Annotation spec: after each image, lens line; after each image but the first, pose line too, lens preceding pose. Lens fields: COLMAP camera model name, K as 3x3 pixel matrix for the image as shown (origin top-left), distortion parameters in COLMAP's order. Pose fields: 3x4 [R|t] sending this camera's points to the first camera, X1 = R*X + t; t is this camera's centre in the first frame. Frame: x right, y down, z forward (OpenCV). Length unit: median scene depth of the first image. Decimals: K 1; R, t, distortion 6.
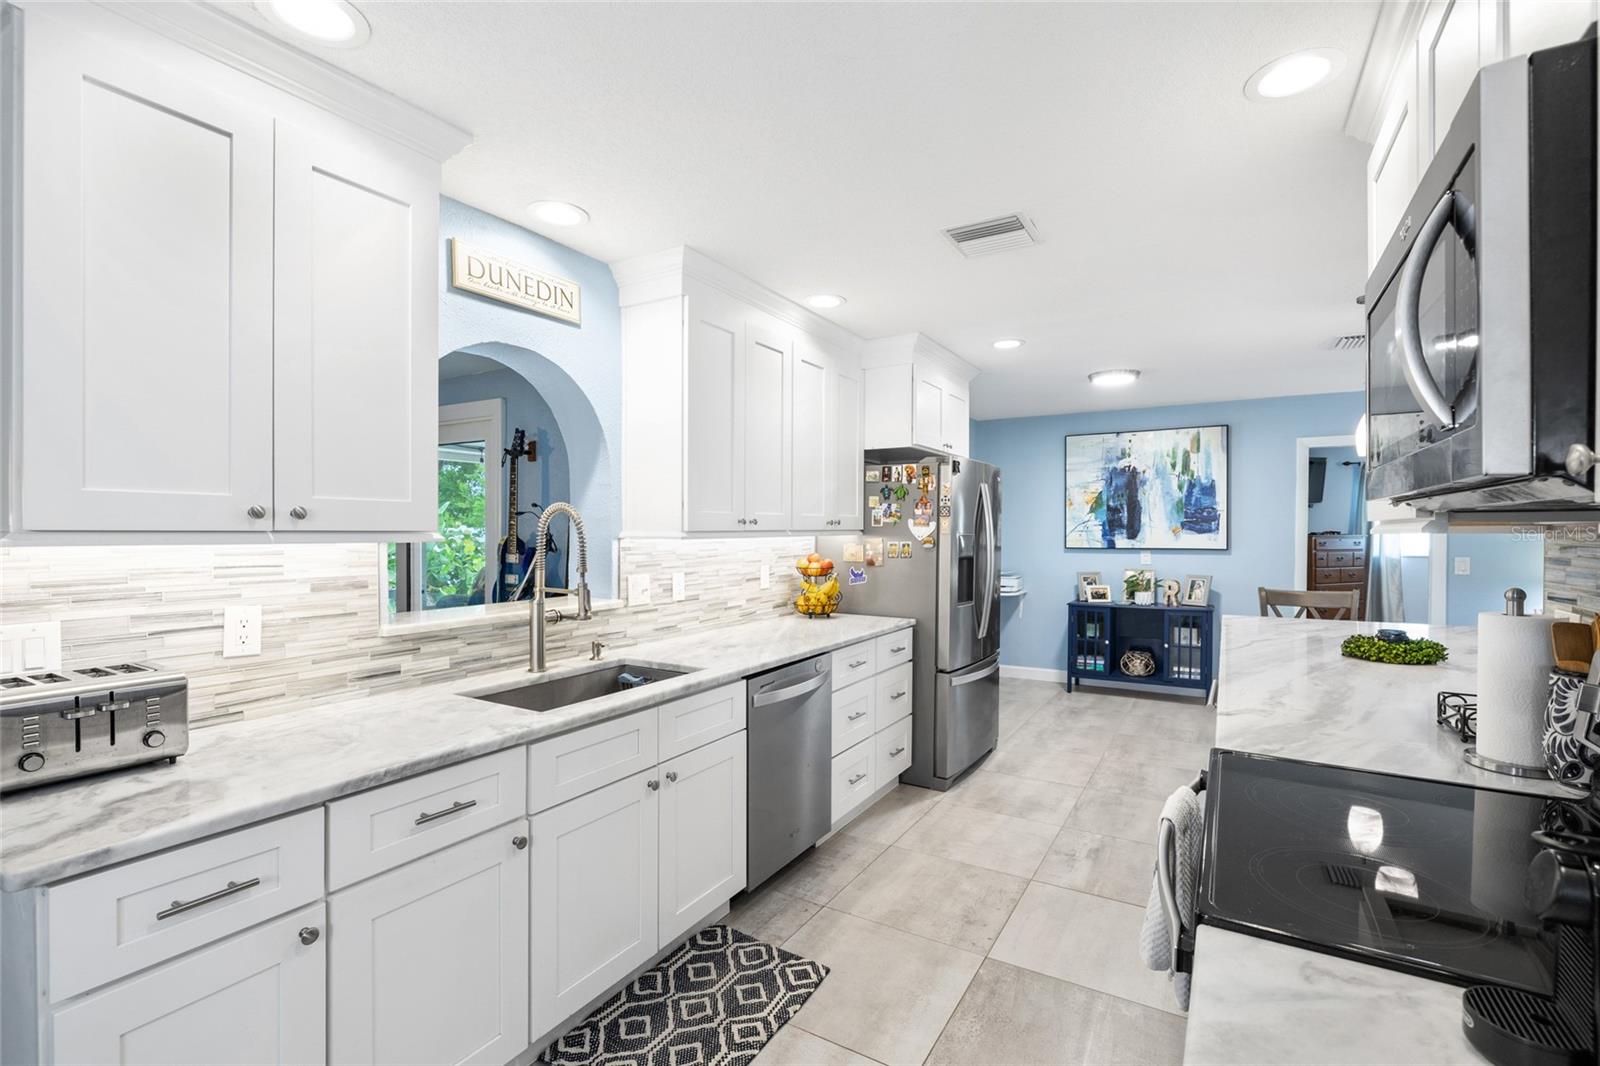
lens RADIAL K [[714.8, 0, 799.2], [0, 714.8, 538.1], [0, 0, 1]] dist [-0.009145, 0.000426]
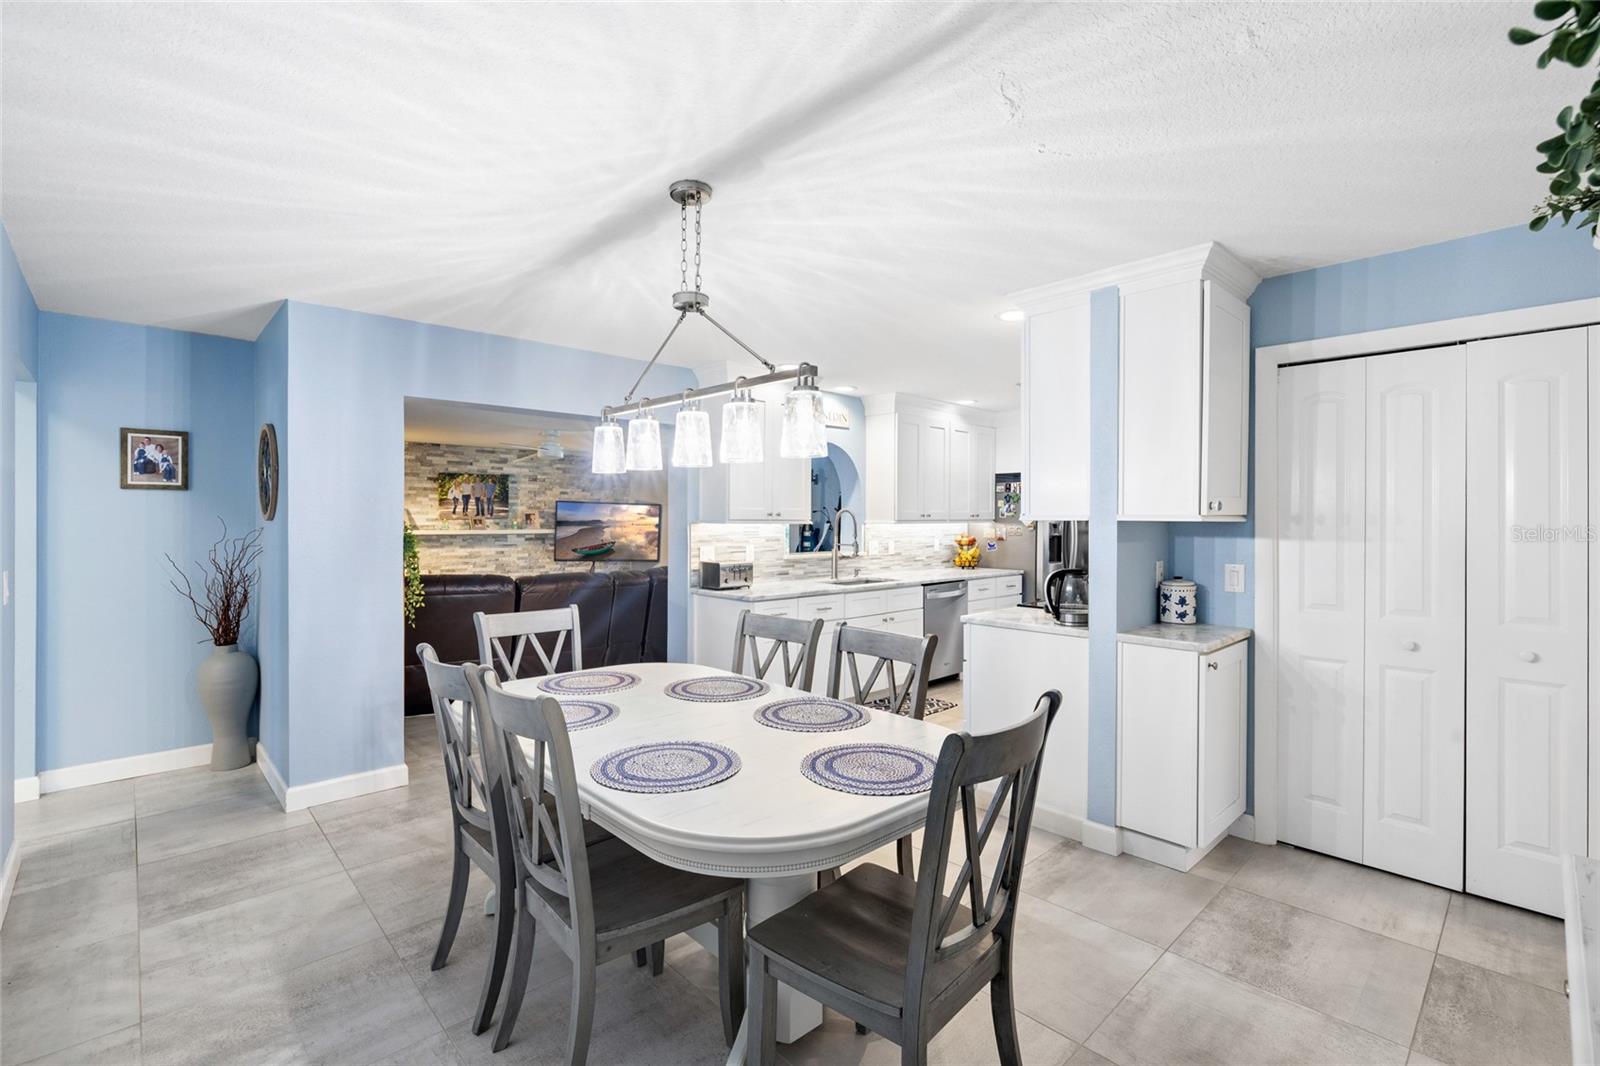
lens RADIAL K [[714.8, 0, 801.6], [0, 714.8, 515.2], [0, 0, 1]] dist [-0.004164, -0.000153]
pose [[0.964922, -0.000306, -0.262537, 0.094654], [-0.004335, 0.999844, -0.017100, 0.009512], [0.262501, 0.017639, 0.964770, -0.821805]]
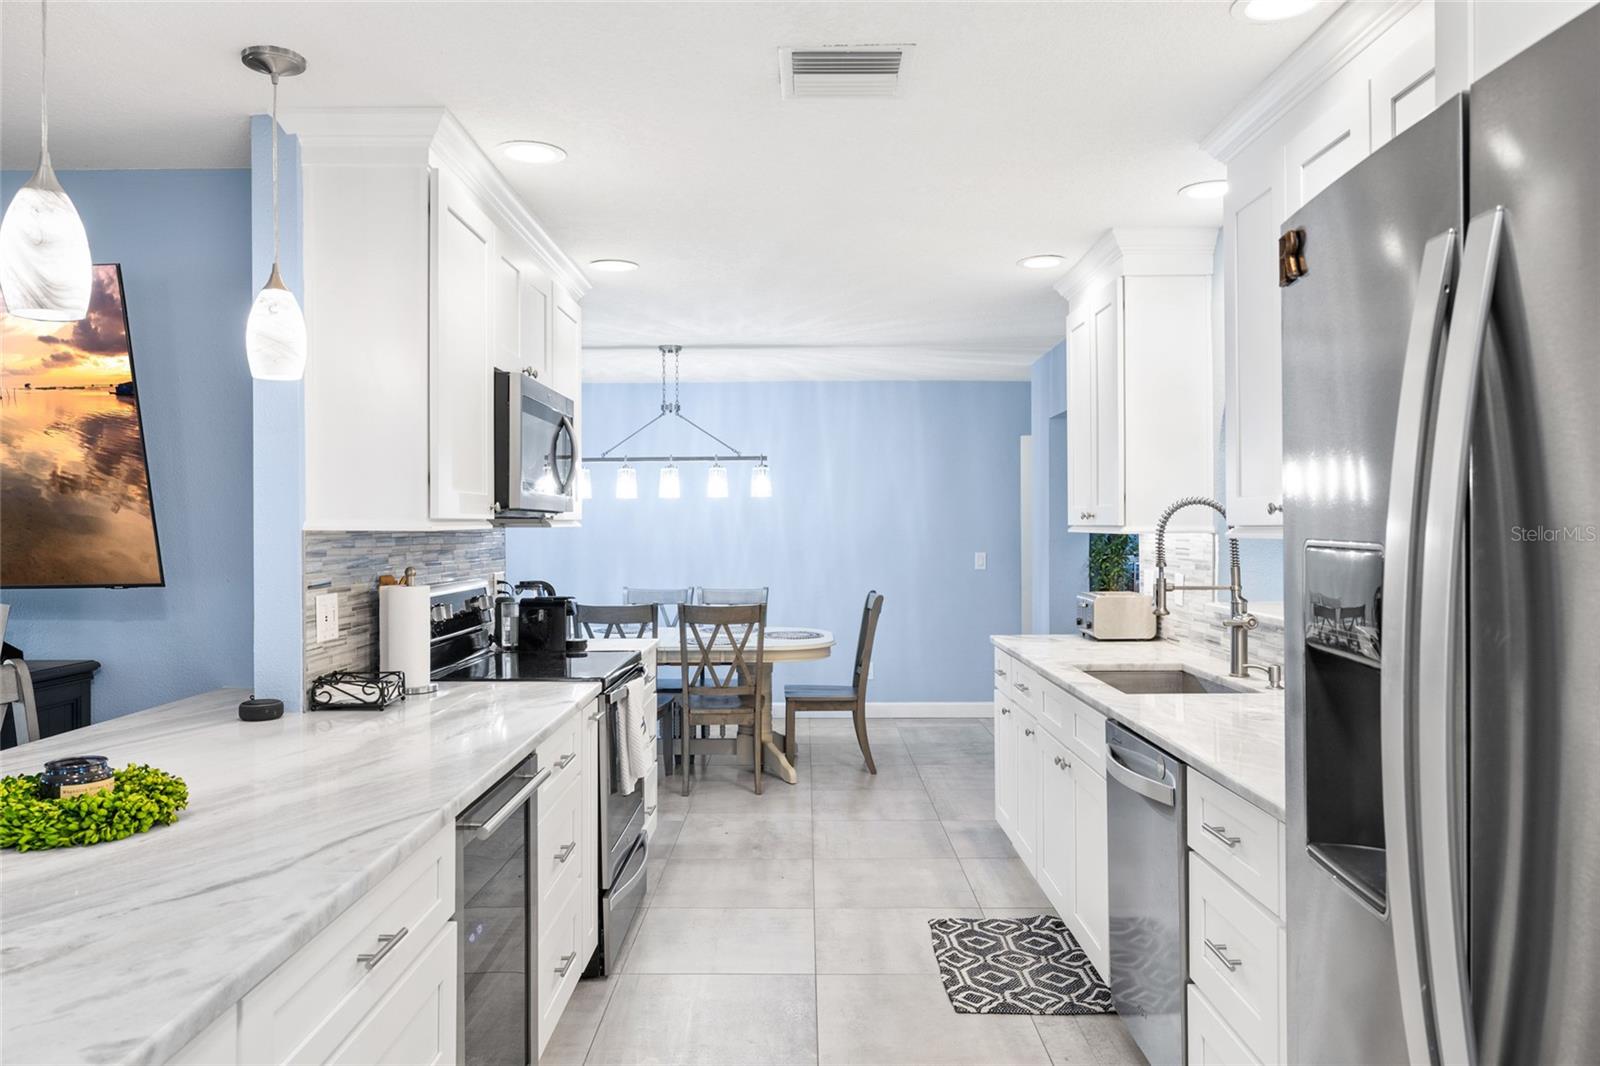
lens RADIAL K [[1103.7, 0, 802.8], [0, 1103.7, 528.1], [0, 0, 1]] dist [-0.001912, 0.001541]
pose [[-0.855589, 0.003134, -0.517647, 0.532011], [-0.002794, 0.999939, 0.010672, -0.012572], [0.517649, 0.010577, -0.855528, 1.191430]]
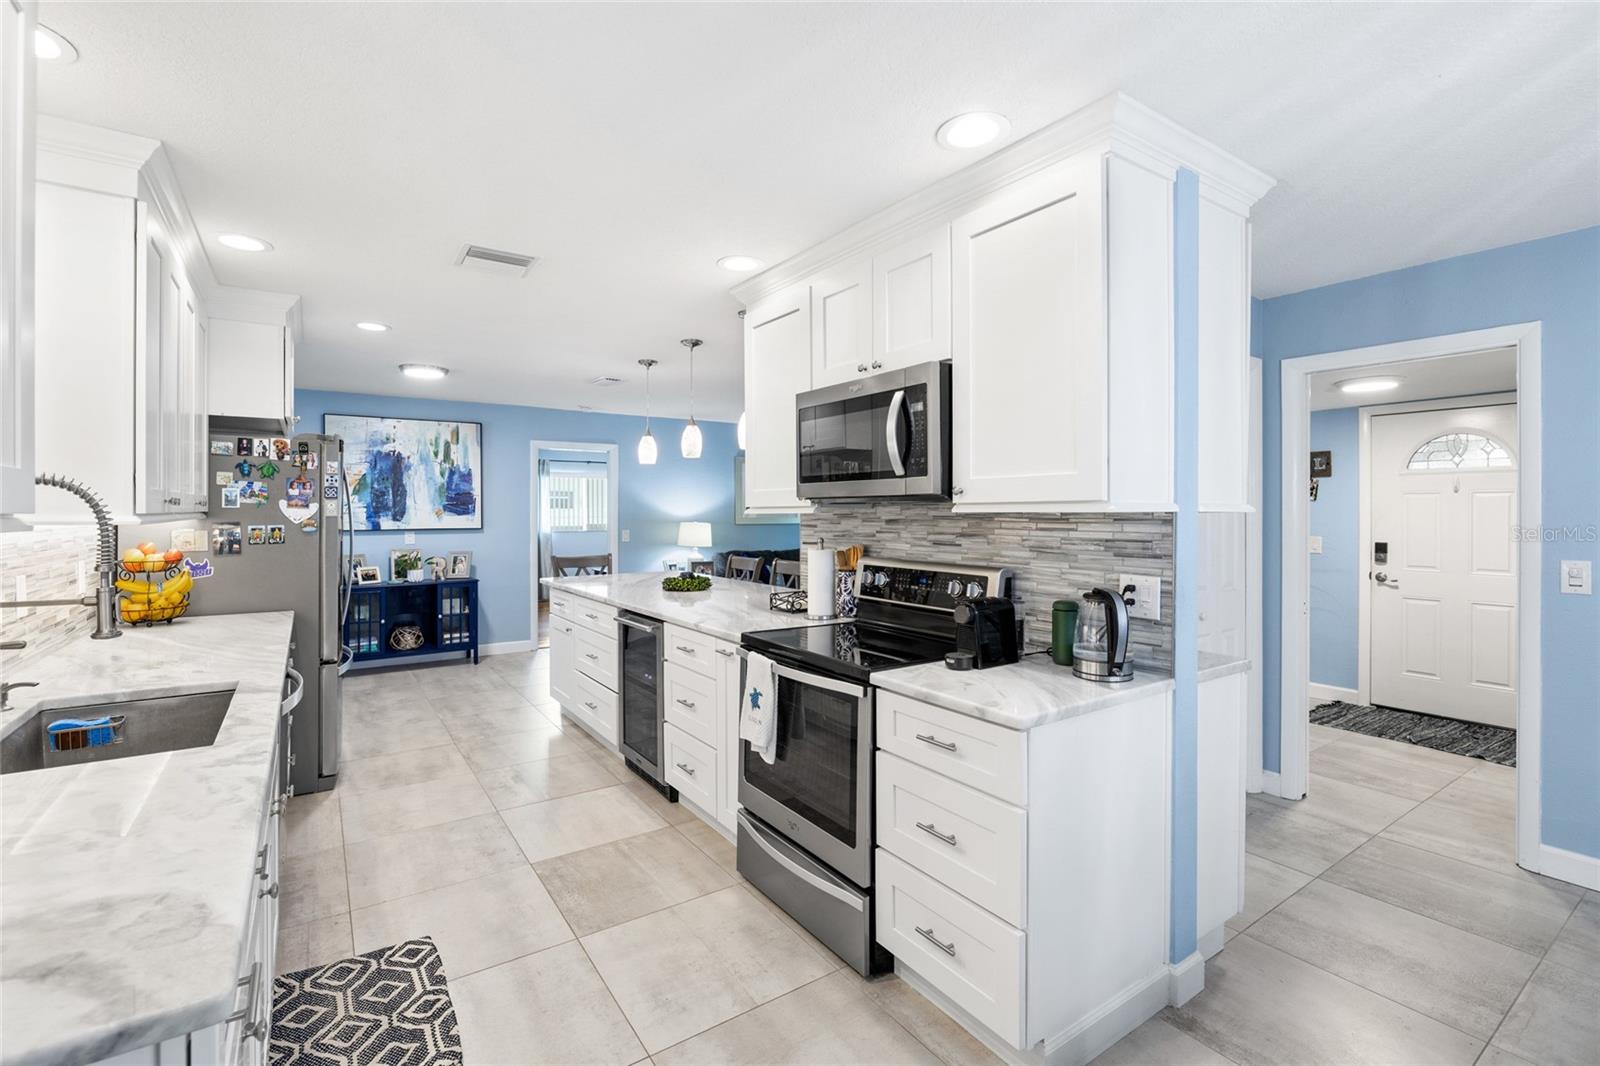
lens RADIAL K [[714.4, 0, 801.5], [0, 714.4, 518.7], [0, 0, 1]] dist [-0.006773, 0.000539]
pose [[0.411338, -0.008884, 0.911440, -0.382650], [0.010820, 0.999930, 0.004864, -0.000470], [-0.911419, 0.007861, 0.411405, 0.043885]]
